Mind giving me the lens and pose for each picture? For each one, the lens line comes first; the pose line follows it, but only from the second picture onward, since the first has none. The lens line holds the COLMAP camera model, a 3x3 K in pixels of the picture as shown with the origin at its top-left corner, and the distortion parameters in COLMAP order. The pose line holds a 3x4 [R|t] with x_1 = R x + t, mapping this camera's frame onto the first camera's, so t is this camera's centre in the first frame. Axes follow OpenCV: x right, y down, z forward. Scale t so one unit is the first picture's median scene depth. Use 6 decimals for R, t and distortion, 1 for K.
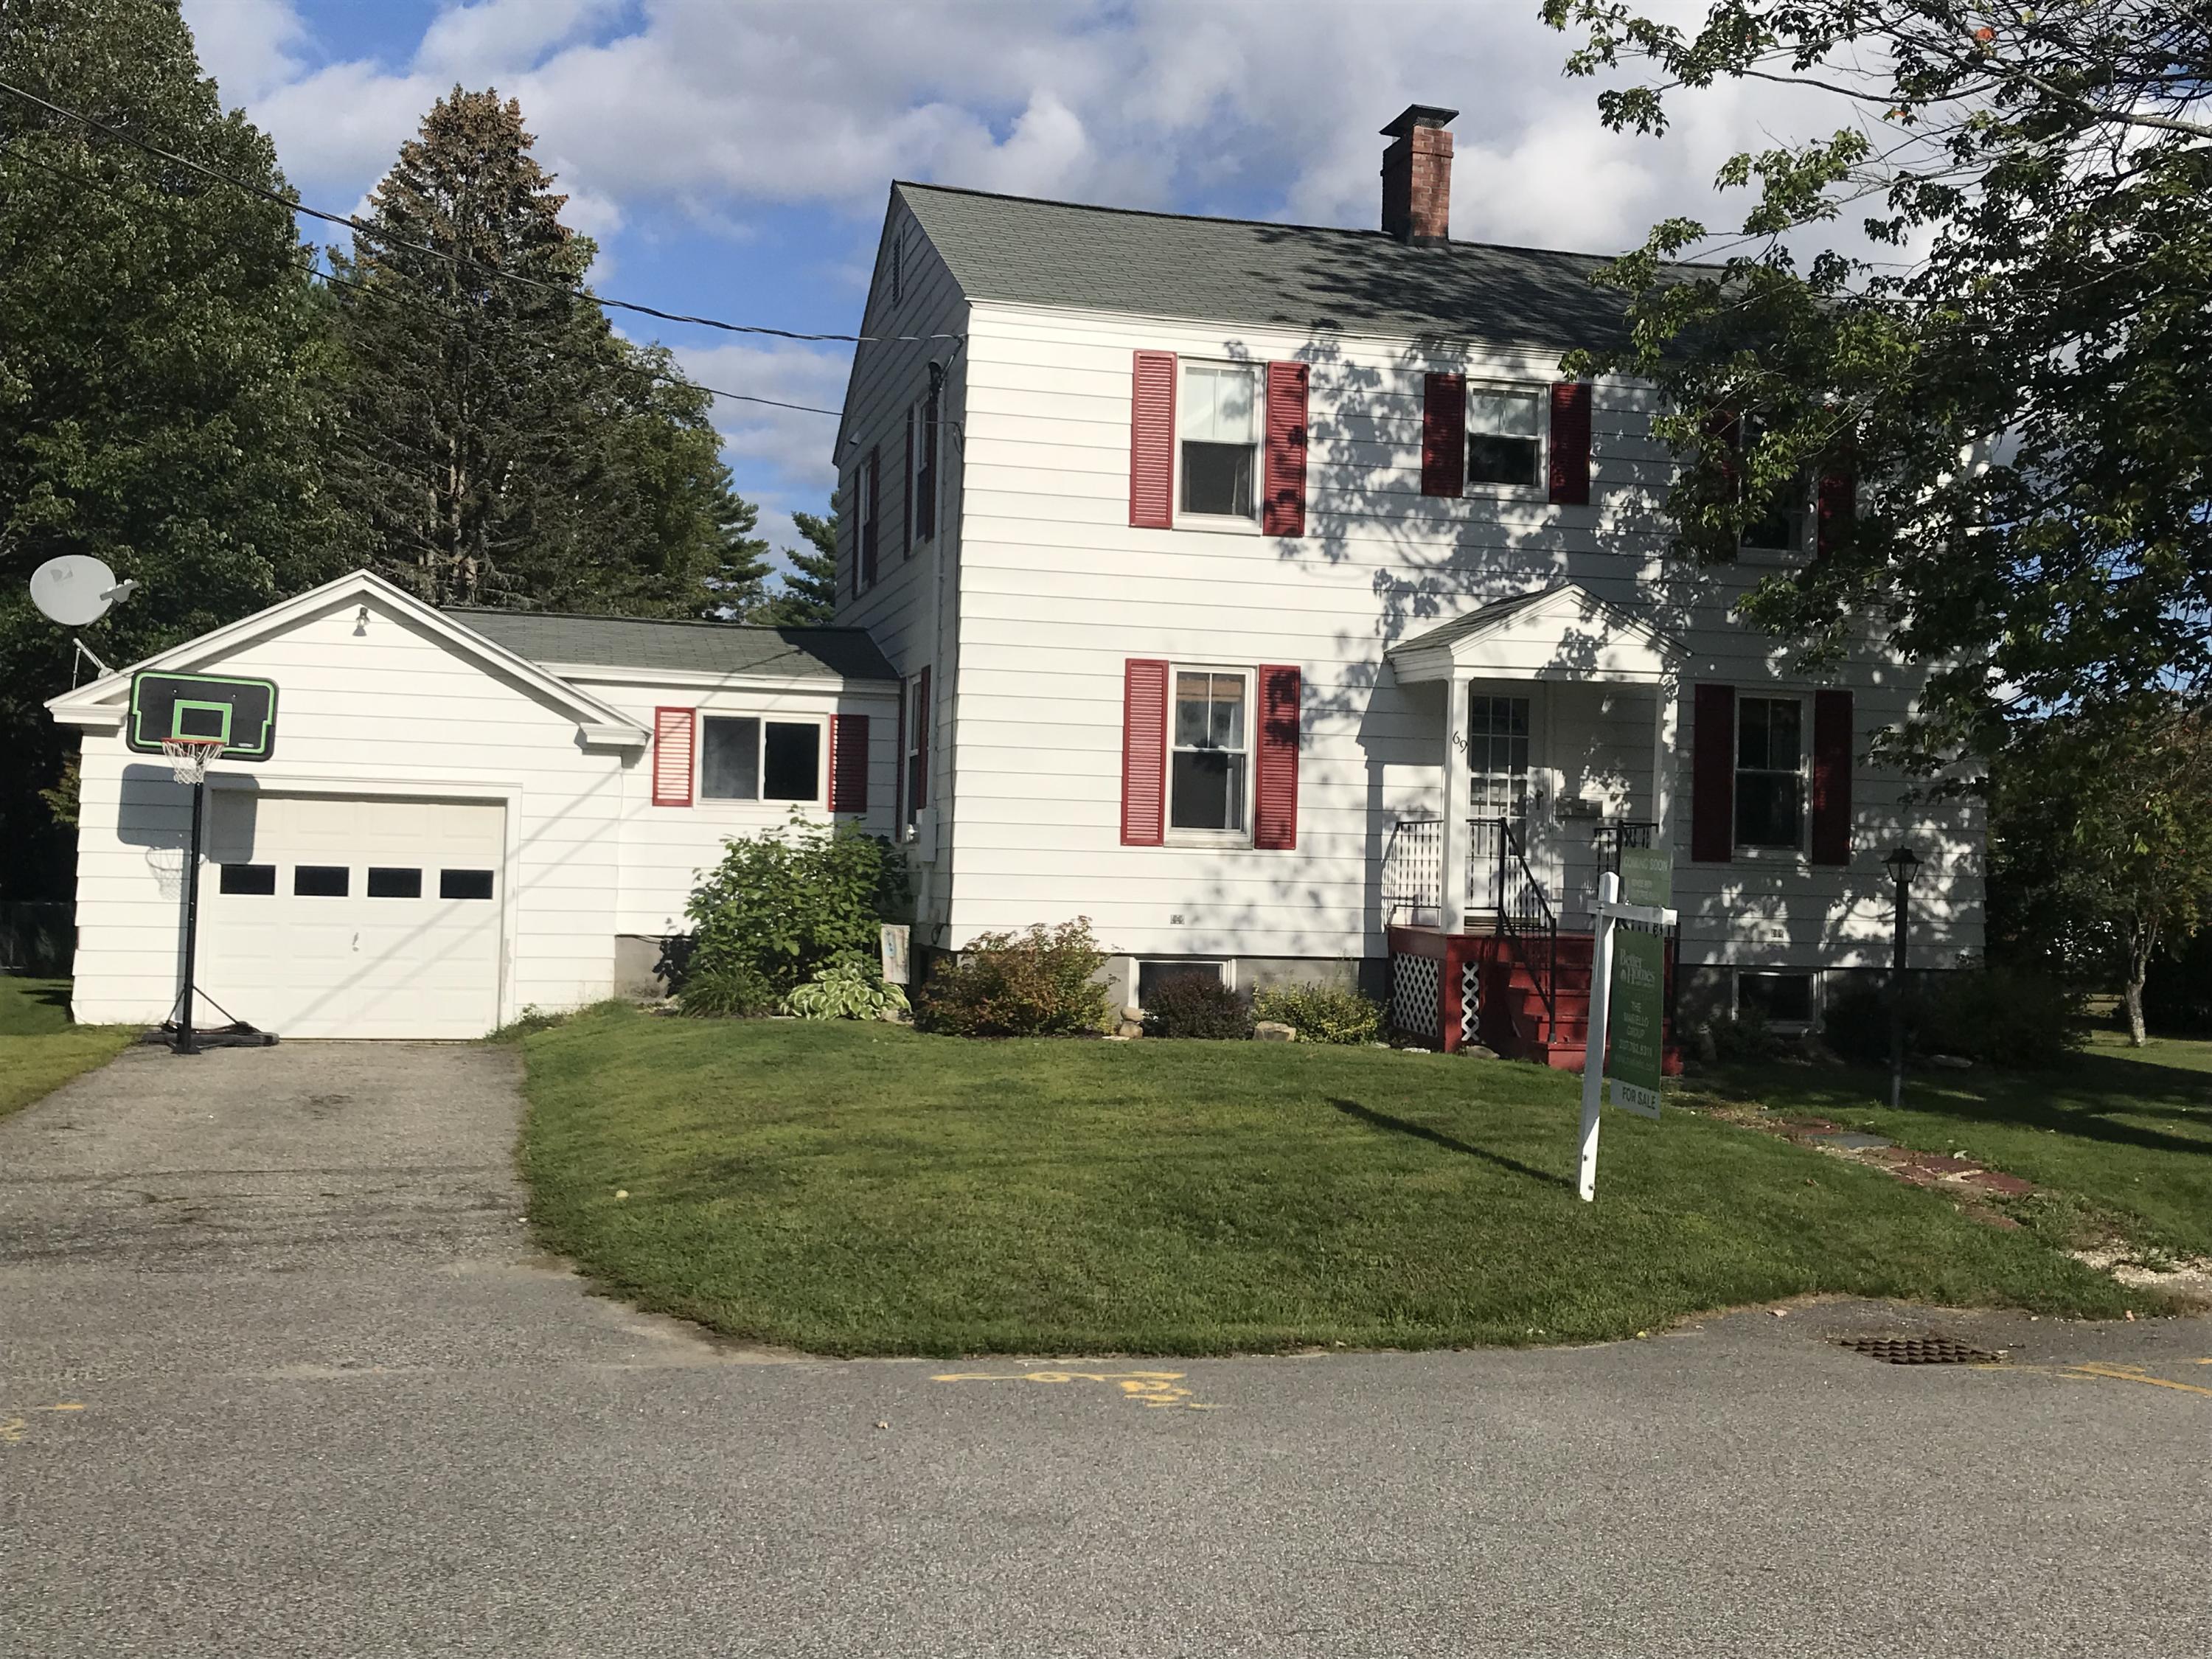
lens RADIAL K [[2183.8, 0, 1112.7], [0, 2183.8, 847.3], [0, 0, 1]] dist [0.031662, 0.000000]
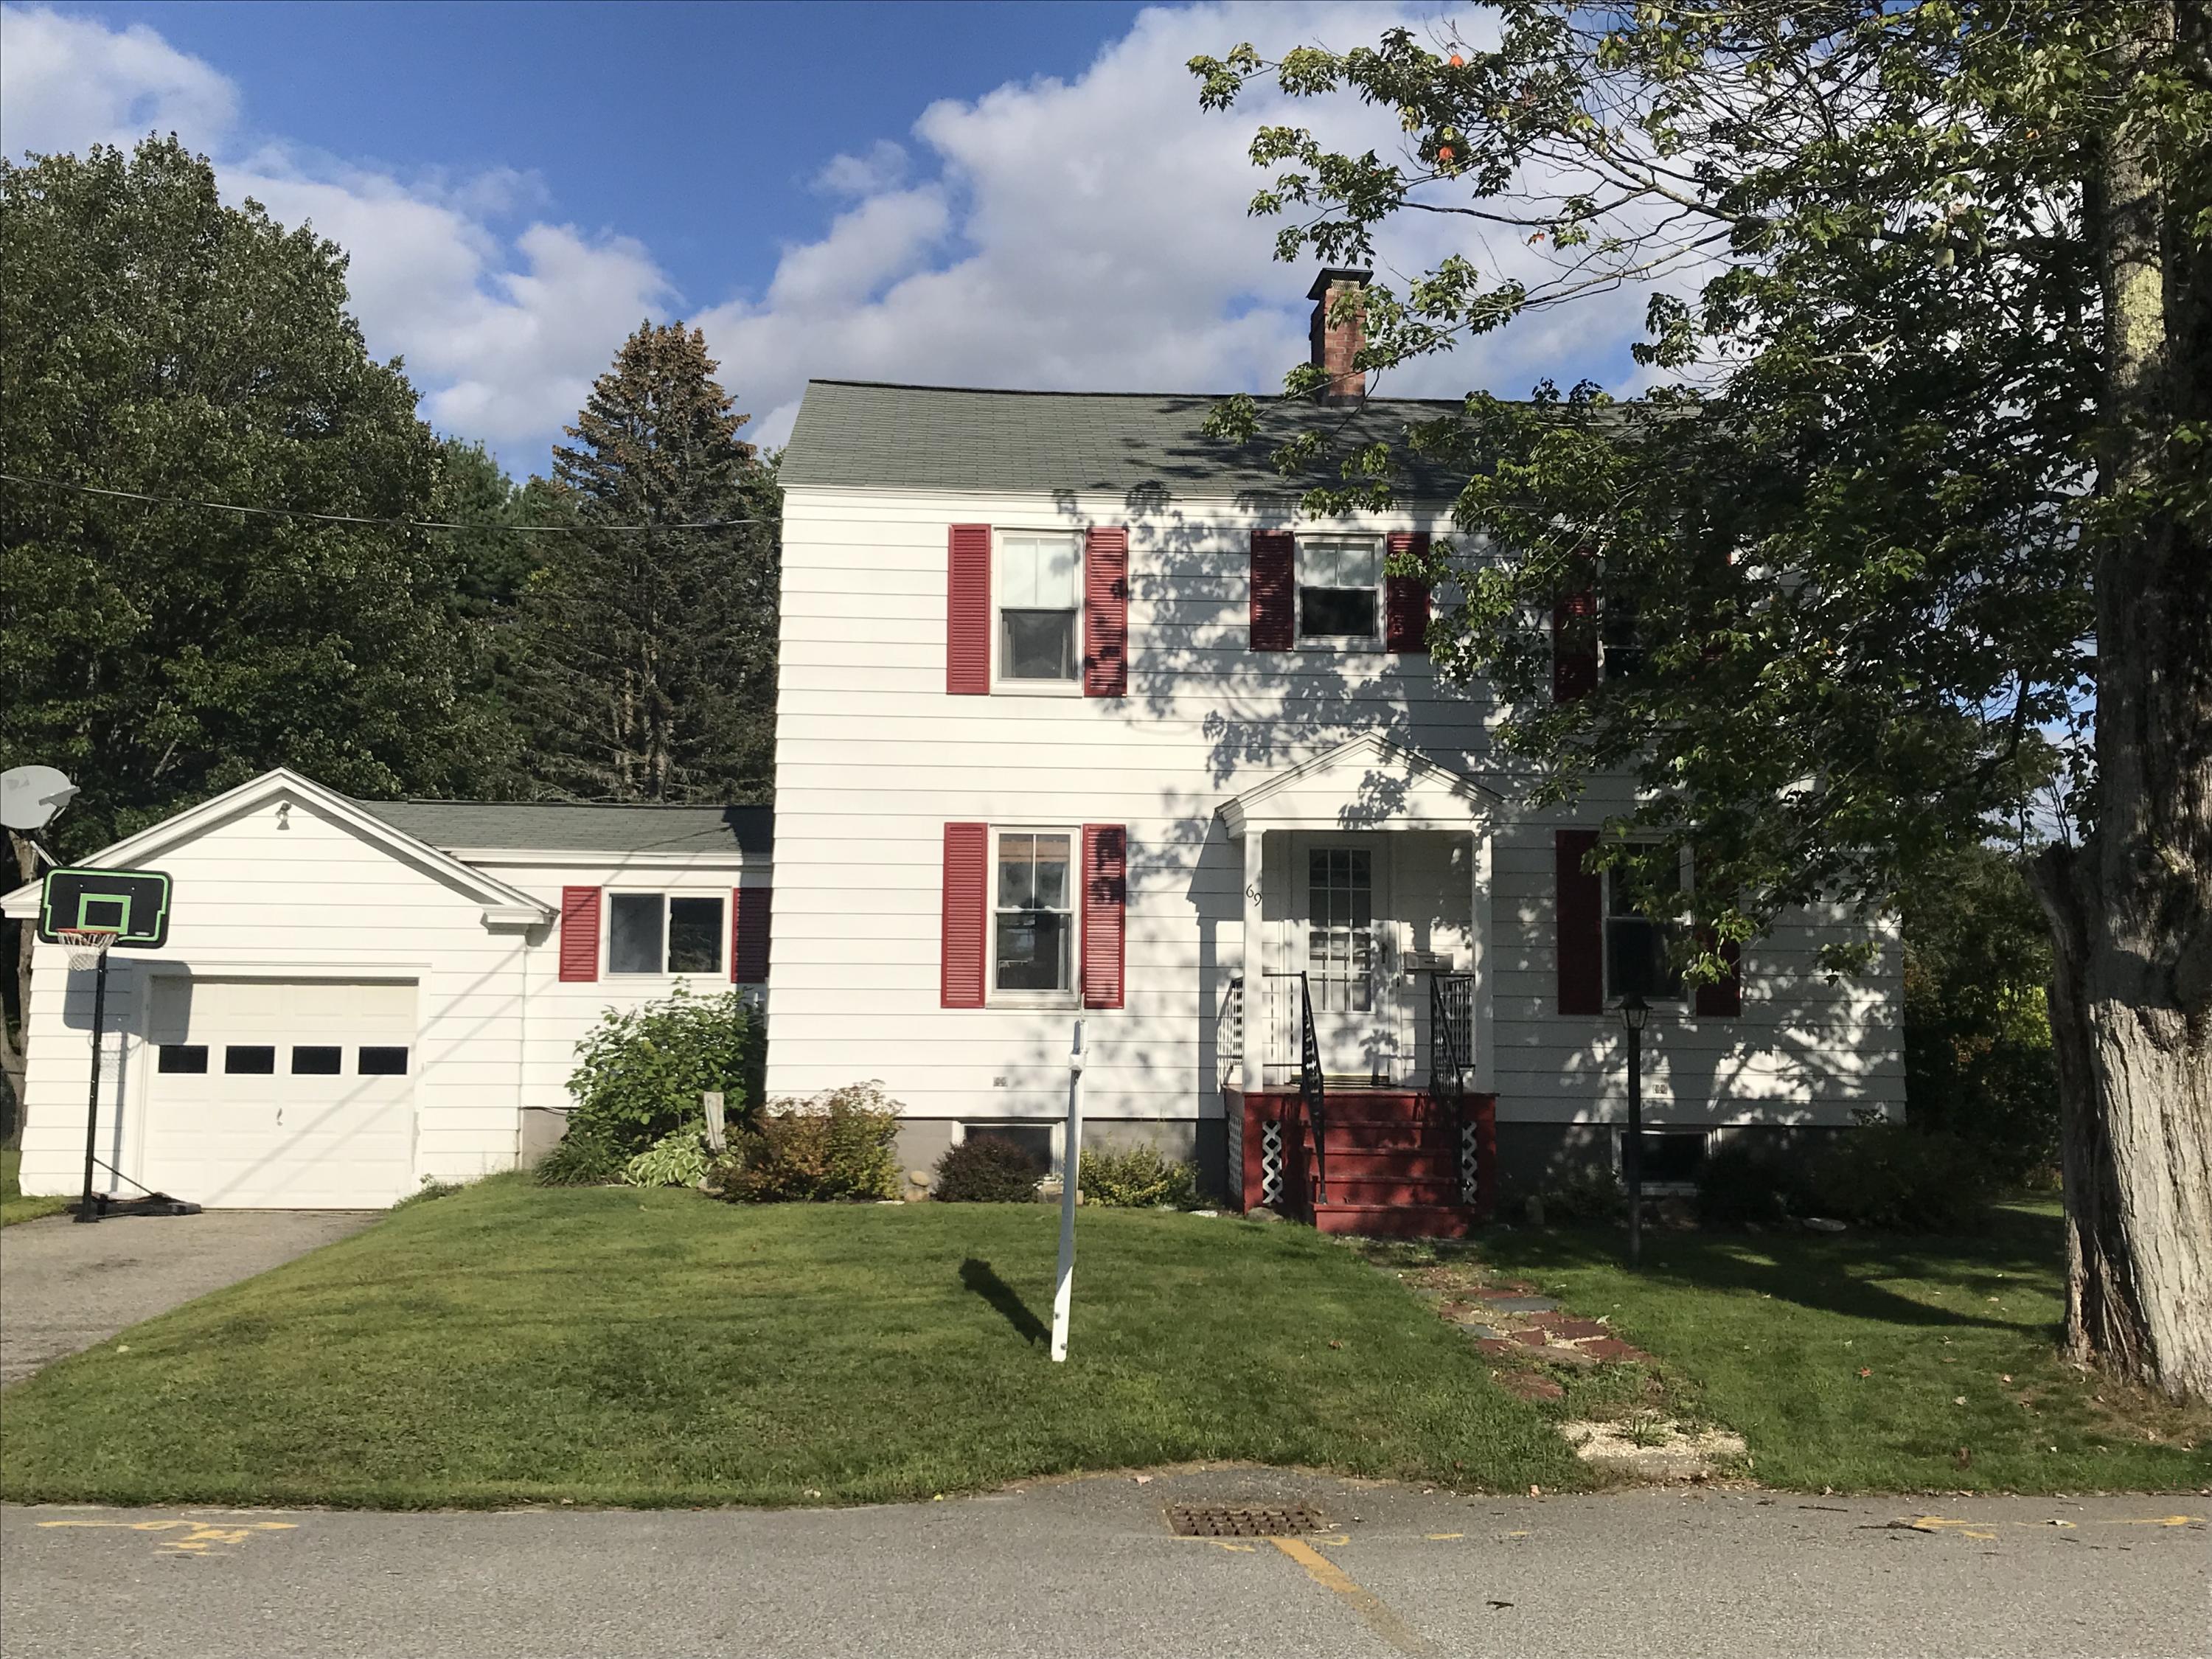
lens RADIAL K [[2183.8, 0, 1113.6], [0, 2183.8, 825.9], [0, 0, 1]] dist [0.031662, 0.000000]
pose [[0.983801, -0.034741, -0.175865, 0.248538], [0.018462, 0.995461, -0.093366, 0.009917], [0.178310, 0.088607, 0.979977, 0.021828]]
